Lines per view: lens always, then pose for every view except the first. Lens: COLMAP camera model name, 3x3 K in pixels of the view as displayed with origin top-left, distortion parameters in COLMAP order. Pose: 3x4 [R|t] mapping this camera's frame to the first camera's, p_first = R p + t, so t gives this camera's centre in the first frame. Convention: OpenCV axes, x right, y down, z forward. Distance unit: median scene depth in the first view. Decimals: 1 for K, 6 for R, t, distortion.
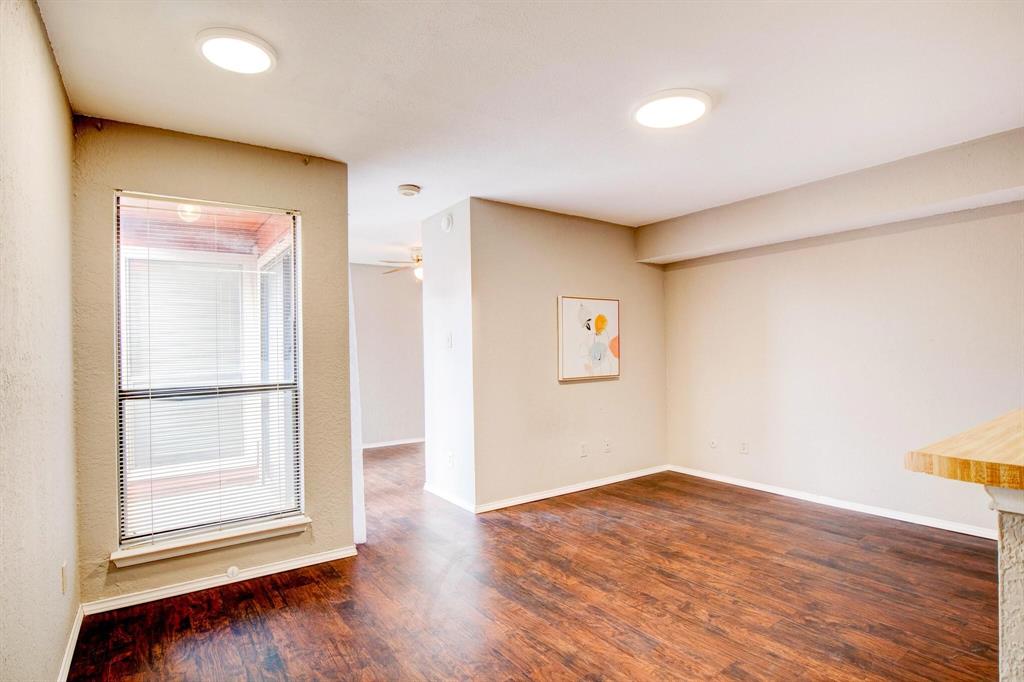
lens RADIAL K [[509.6, 0, 508.7], [0, 509.6, 342.3], [0, 0, 1]] dist [-0.038714, 0.006947]
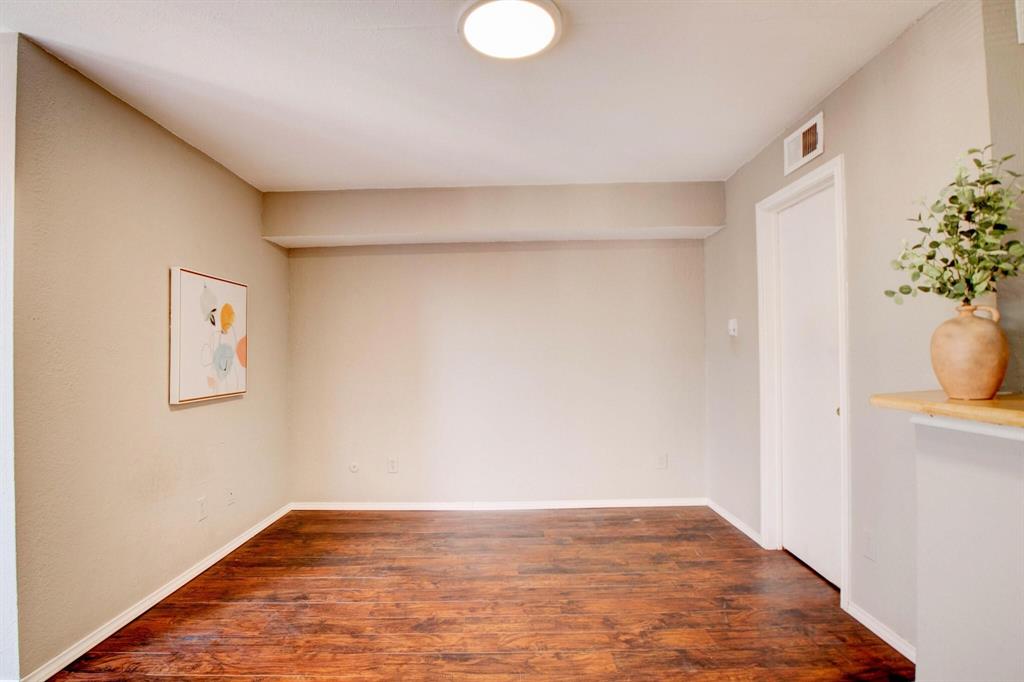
lens RADIAL K [[509.6, 0, 511.0], [0, 509.6, 345.9], [0, 0, 1]] dist [-0.038714, 0.006947]
pose [[0.586036, 0.022840, 0.809963, -0.174920], [-0.006374, 0.999702, -0.023579, 0.019002], [-0.810260, 0.008655, 0.586006, 0.367773]]
